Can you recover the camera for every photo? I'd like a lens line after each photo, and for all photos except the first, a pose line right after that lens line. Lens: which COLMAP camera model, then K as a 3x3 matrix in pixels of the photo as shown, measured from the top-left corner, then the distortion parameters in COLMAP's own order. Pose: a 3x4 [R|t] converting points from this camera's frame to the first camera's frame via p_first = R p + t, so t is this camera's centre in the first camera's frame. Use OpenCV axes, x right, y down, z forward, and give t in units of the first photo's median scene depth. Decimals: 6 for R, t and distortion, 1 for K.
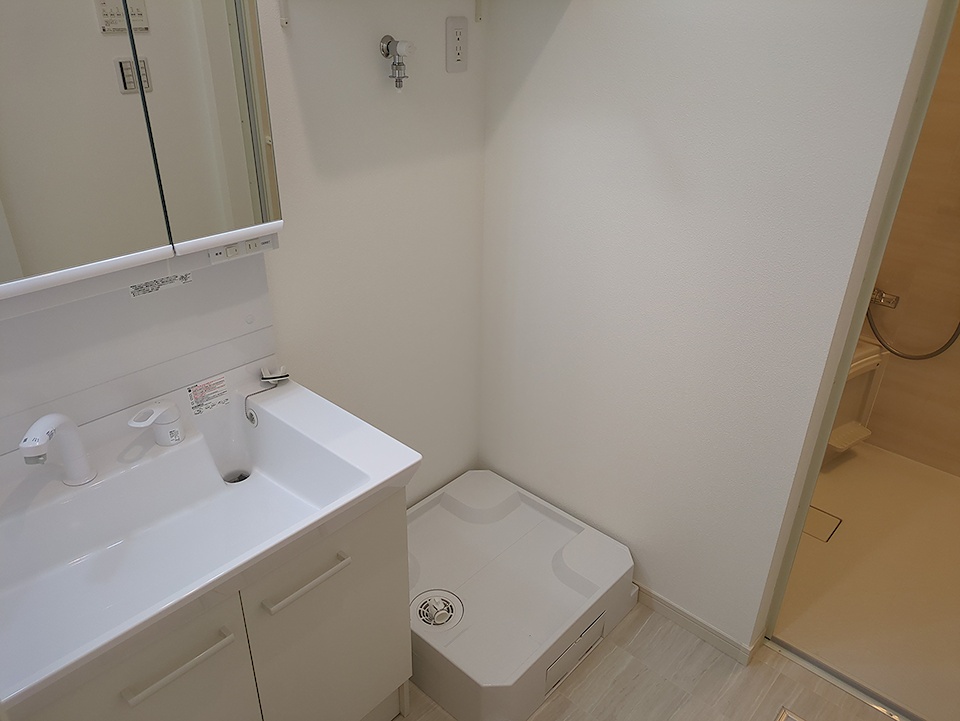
lens RADIAL K [[721.5, 0, 480.6], [0, 721.5, 363.6], [0, 0, 1]] dist [0.035403, -0.007423]
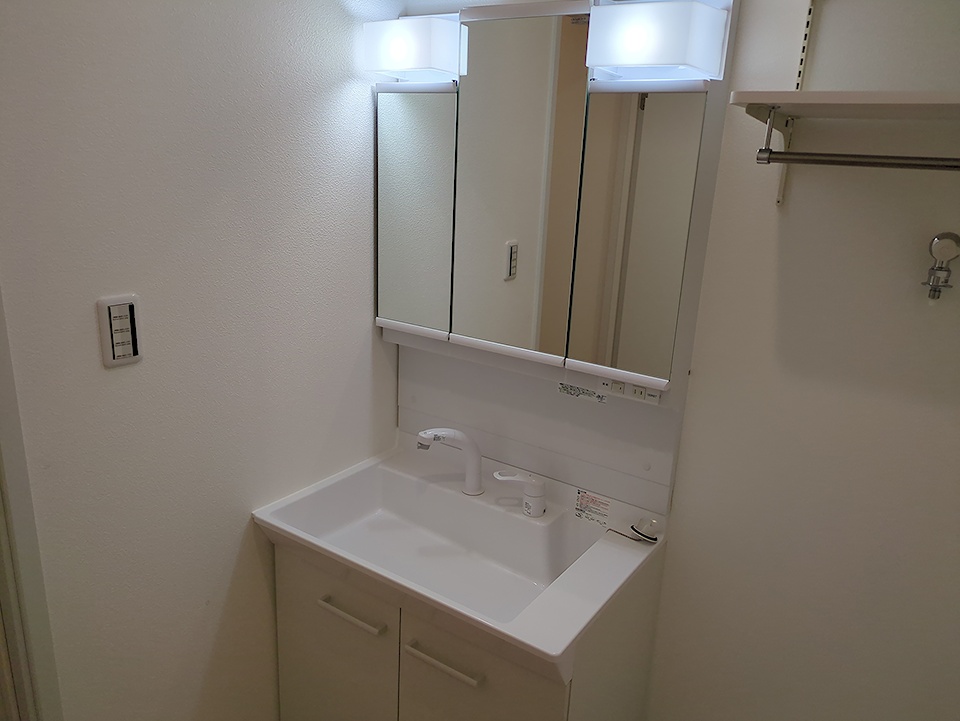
lens RADIAL K [[721.5, 0, 480.9], [0, 721.5, 359.2], [0, 0, 1]] dist [0.035403, -0.007423]
pose [[0.141652, 0.269834, -0.952431, 0.616144], [-0.498153, 0.850861, 0.166970, -0.263429], [0.855440, 0.450805, 0.254945, 0.531257]]
